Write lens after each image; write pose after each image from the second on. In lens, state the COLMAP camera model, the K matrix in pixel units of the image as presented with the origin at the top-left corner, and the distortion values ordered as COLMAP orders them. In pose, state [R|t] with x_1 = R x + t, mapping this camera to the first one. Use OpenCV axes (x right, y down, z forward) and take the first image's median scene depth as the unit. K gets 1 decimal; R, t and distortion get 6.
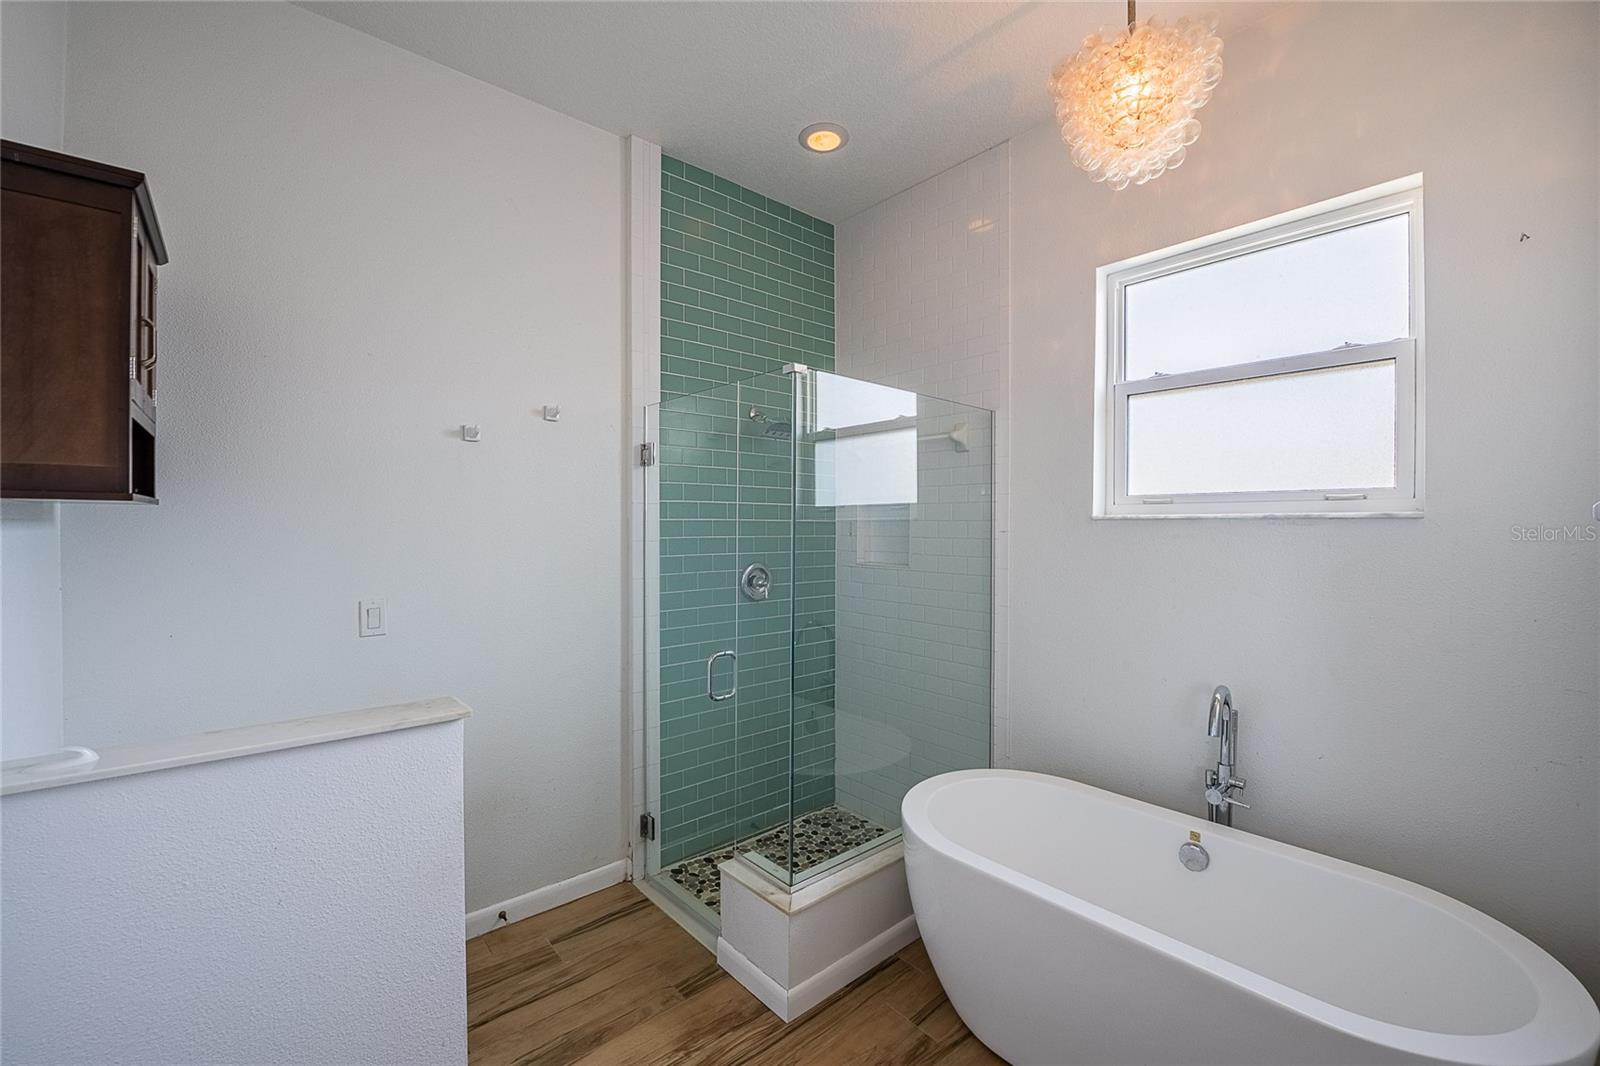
lens RADIAL K [[649.6, 0, 799.2], [0, 649.6, 532.1], [0, 0, 1]] dist [-0.013968, -0.000318]
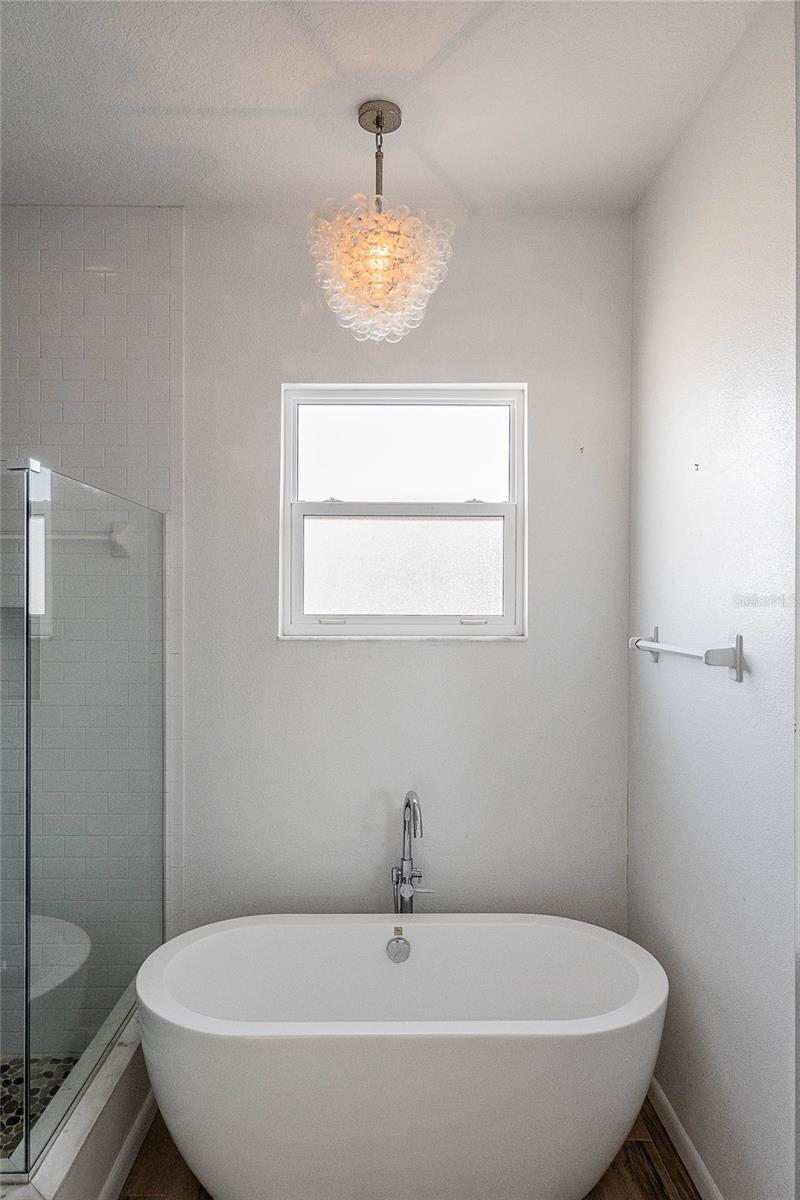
lens RADIAL K [[806.2, 0, 396.8], [0, 806.2, 600.4], [0, 0, 1]] dist [-0.000656, -0.001205]
pose [[0.652939, -0.001125, 0.757410, -0.420575], [0.006080, 0.999974, -0.003756, -0.088530], [-0.757386, 0.007058, 0.652929, 0.086875]]
